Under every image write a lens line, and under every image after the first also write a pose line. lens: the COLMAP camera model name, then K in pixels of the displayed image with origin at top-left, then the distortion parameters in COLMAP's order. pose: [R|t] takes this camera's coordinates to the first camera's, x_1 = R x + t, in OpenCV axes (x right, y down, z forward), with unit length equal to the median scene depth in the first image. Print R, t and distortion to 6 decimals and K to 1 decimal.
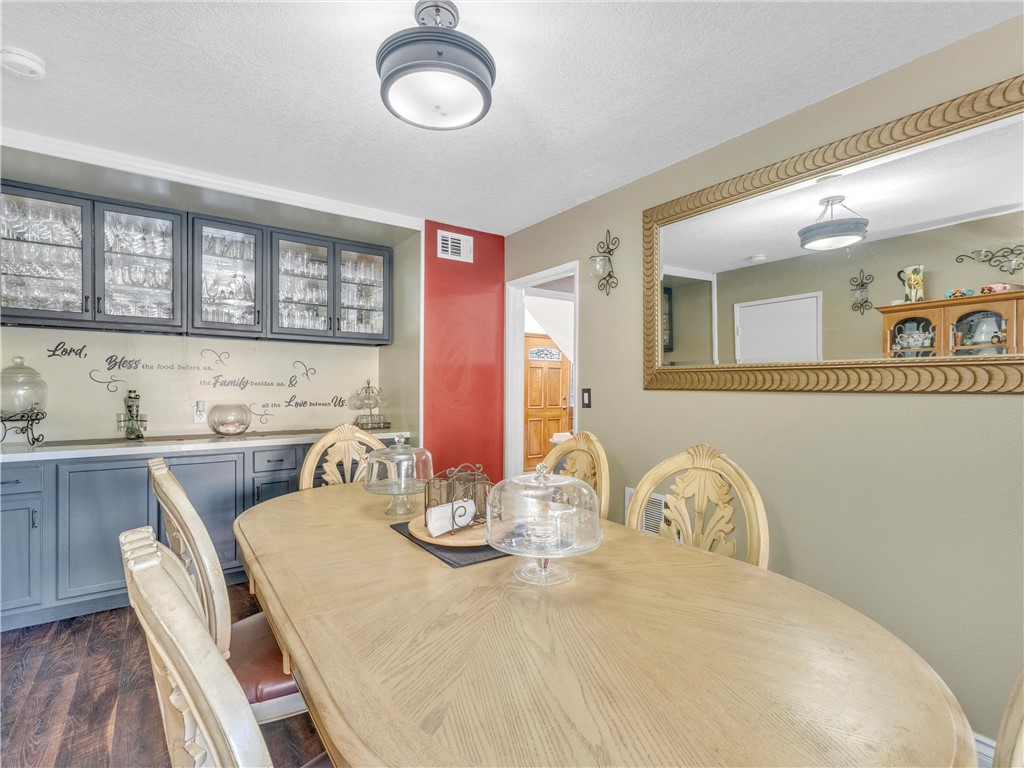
lens RADIAL K [[488.4, 0, 508.9], [0, 488.4, 387.2], [0, 0, 1]] dist [0.001490, 0.000507]
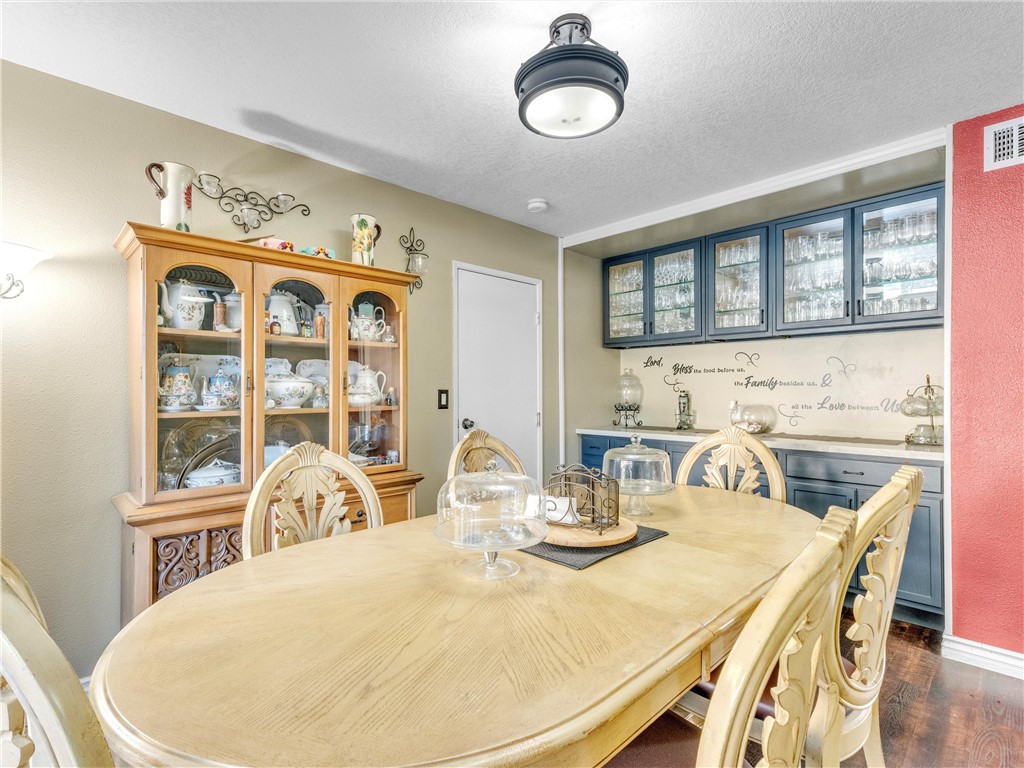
lens RADIAL K [[497.6, 0, 493.4], [0, 497.6, 387.5], [0, 0, 1]] dist [0.009567, 0.000181]
pose [[0.141389, -0.007013, -0.989929, 0.437929], [0.006184, 0.999962, -0.006201, 0.003480], [0.989935, -0.005245, 0.141427, 0.339928]]
